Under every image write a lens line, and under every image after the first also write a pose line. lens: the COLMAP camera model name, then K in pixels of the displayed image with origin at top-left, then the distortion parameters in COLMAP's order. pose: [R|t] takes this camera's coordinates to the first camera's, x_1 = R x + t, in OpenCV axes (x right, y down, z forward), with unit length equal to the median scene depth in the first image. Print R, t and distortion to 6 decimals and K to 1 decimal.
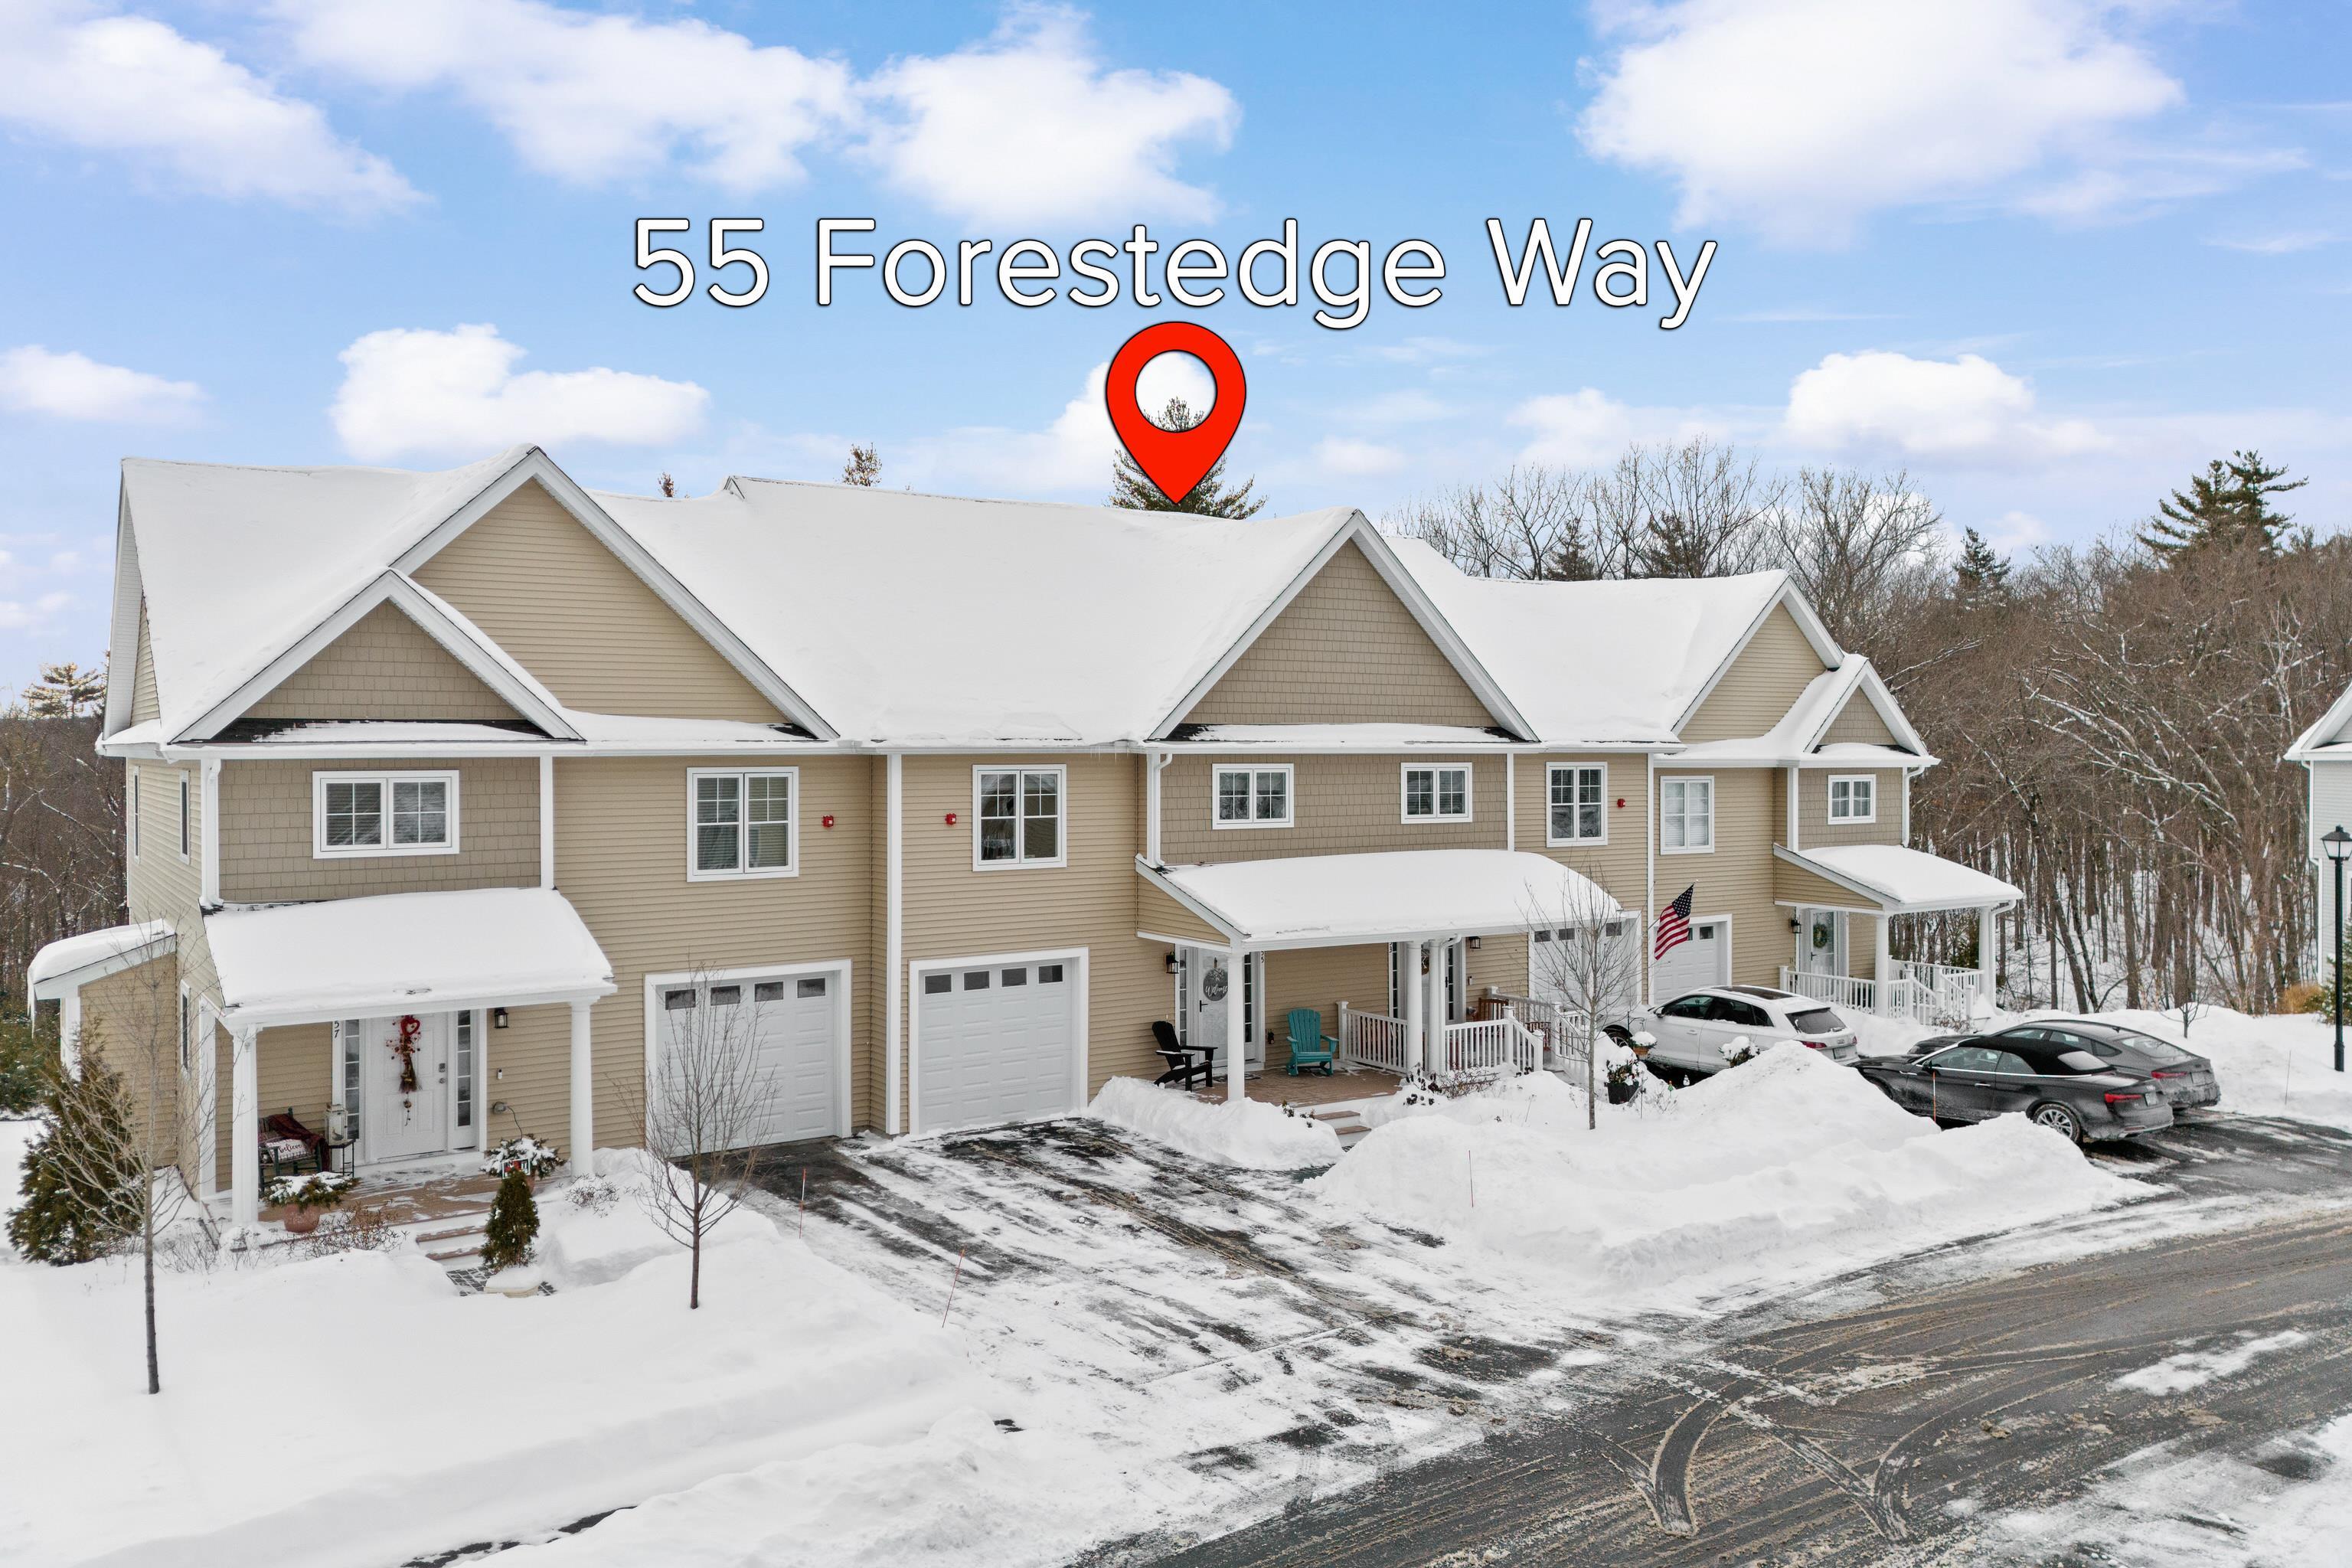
lens RADIAL K [[1597.8, 0, 1176.0], [0, 1597.8, 784.0], [0, 0, 1]] dist [0.000910, 0.000087]
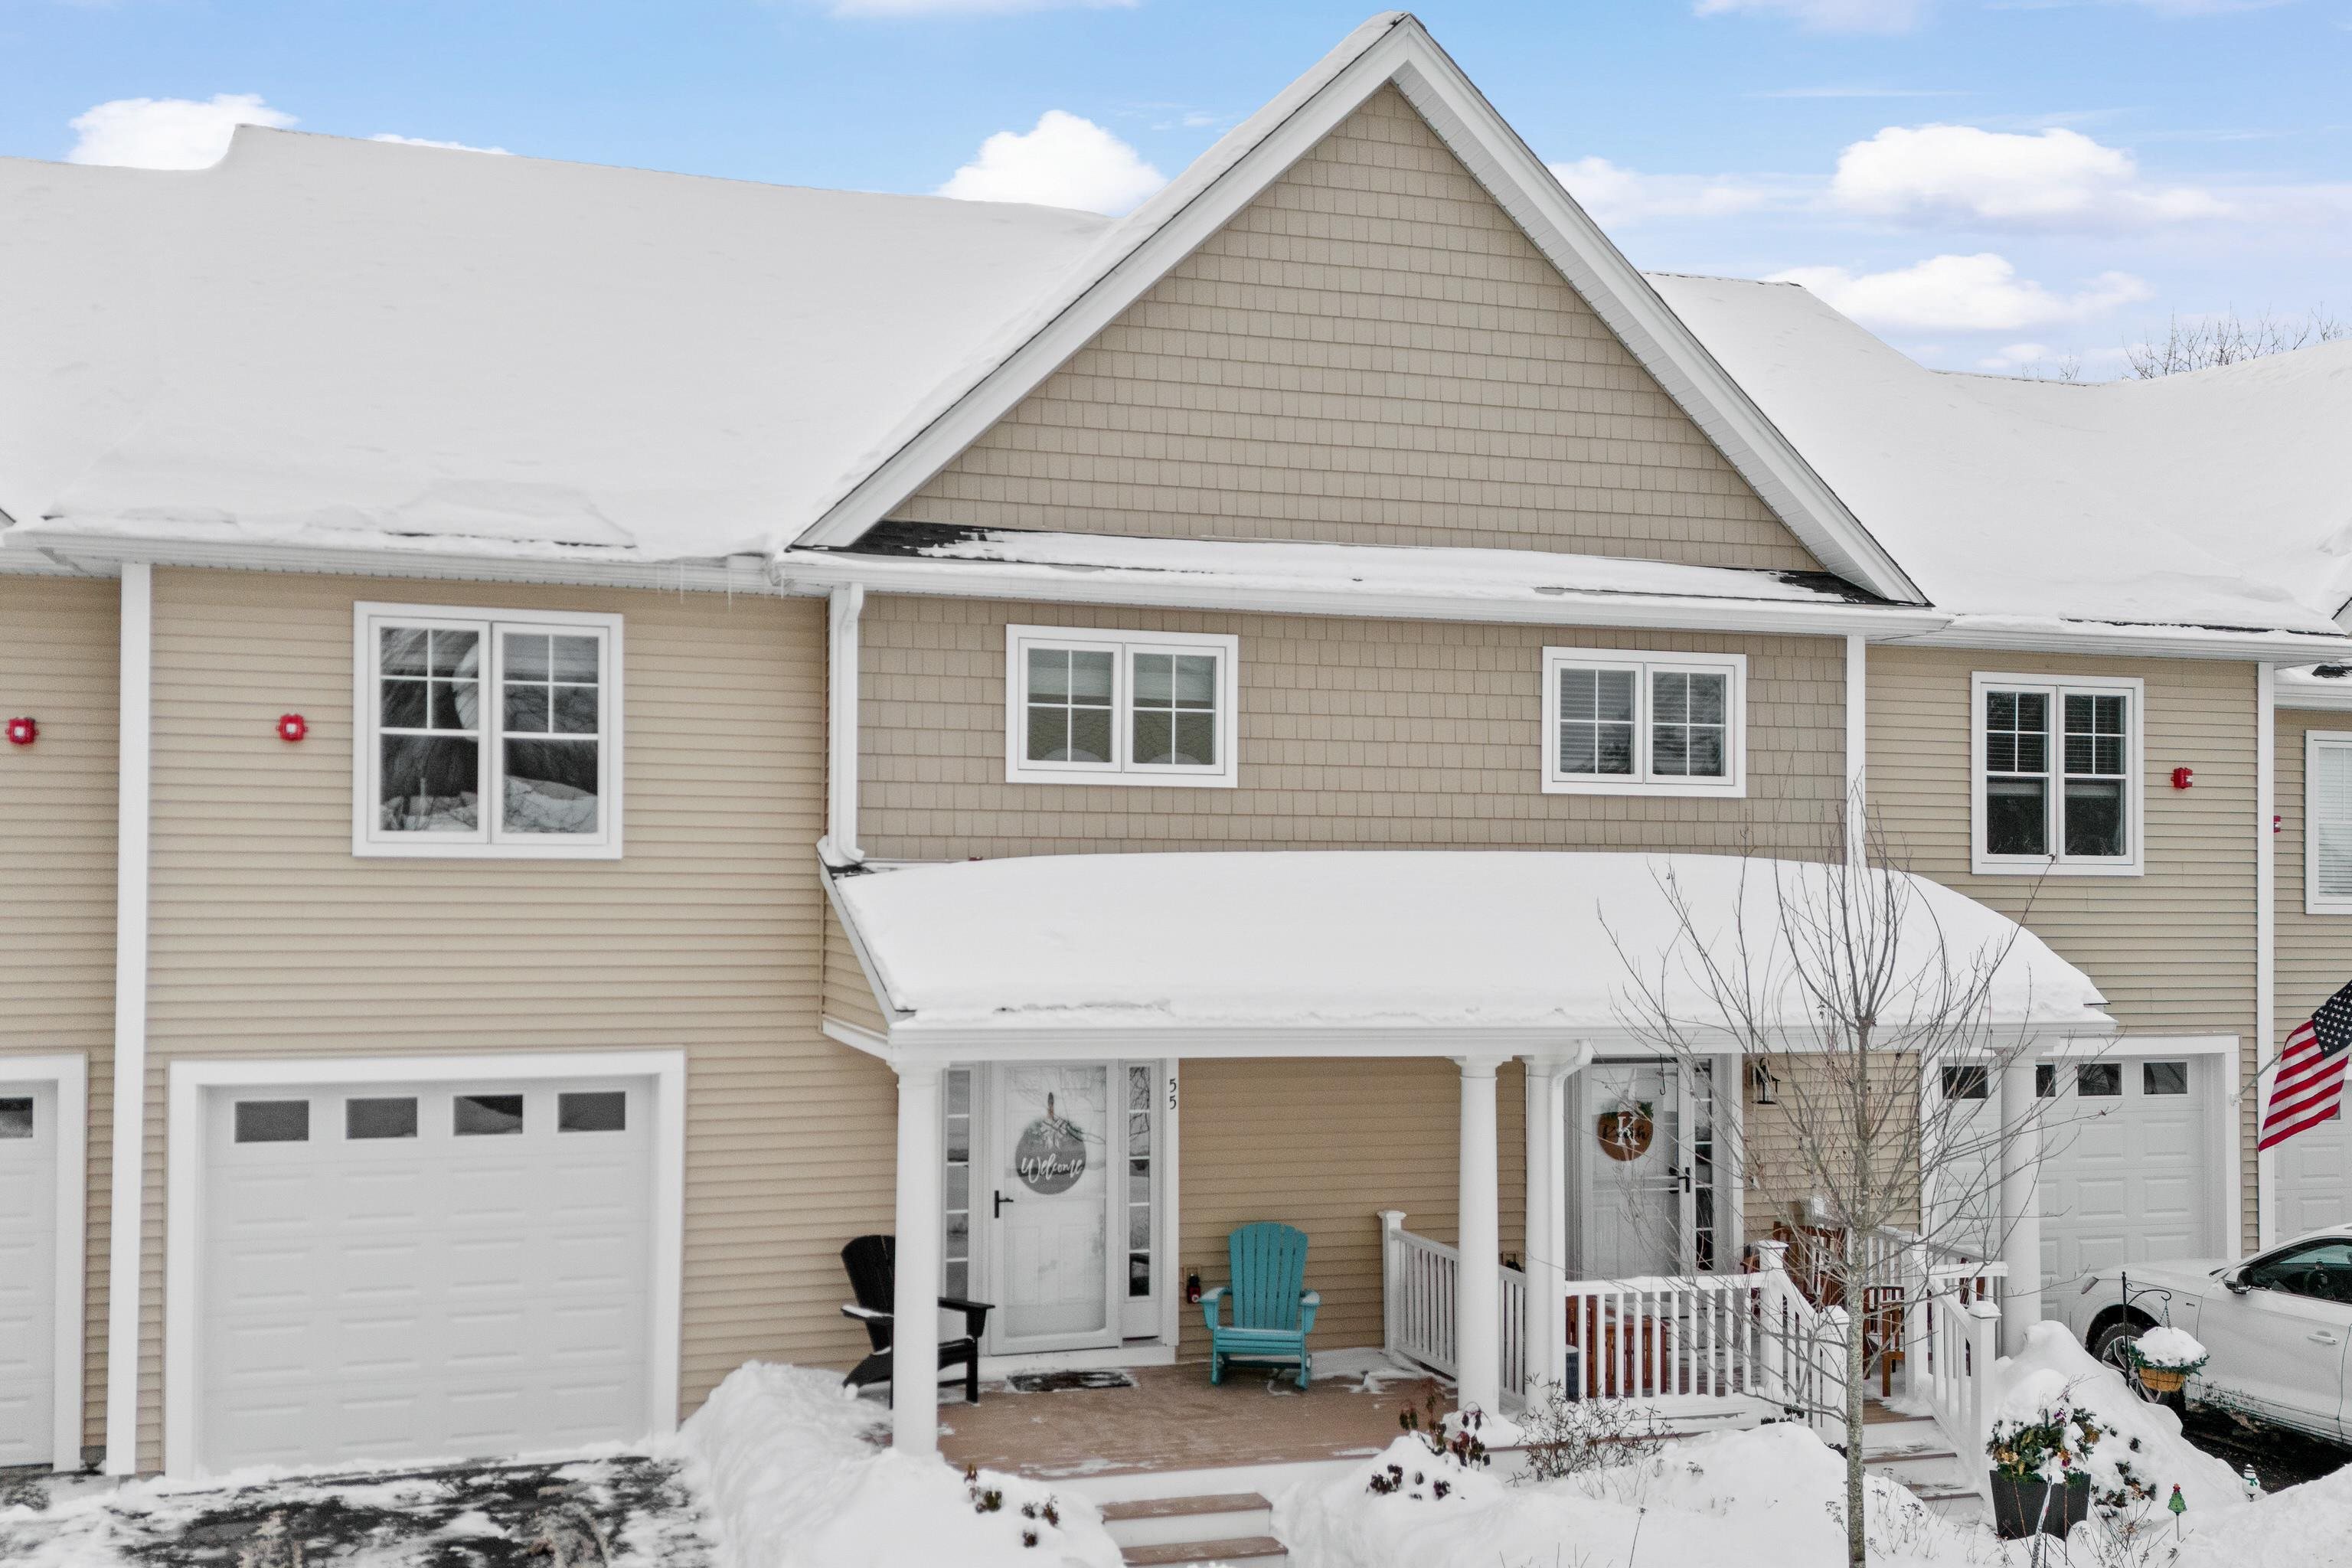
lens RADIAL K [[1742.4, 0, 1177.2], [0, 1742.4, 819.7], [0, 0, 1]] dist [0.068094, -0.062543]
pose [[0.953751, 0.012489, -0.300339, 0.192509], [-0.020536, 0.999509, -0.023652, 0.045745], [0.299896, 0.028726, 0.953539, 0.551988]]
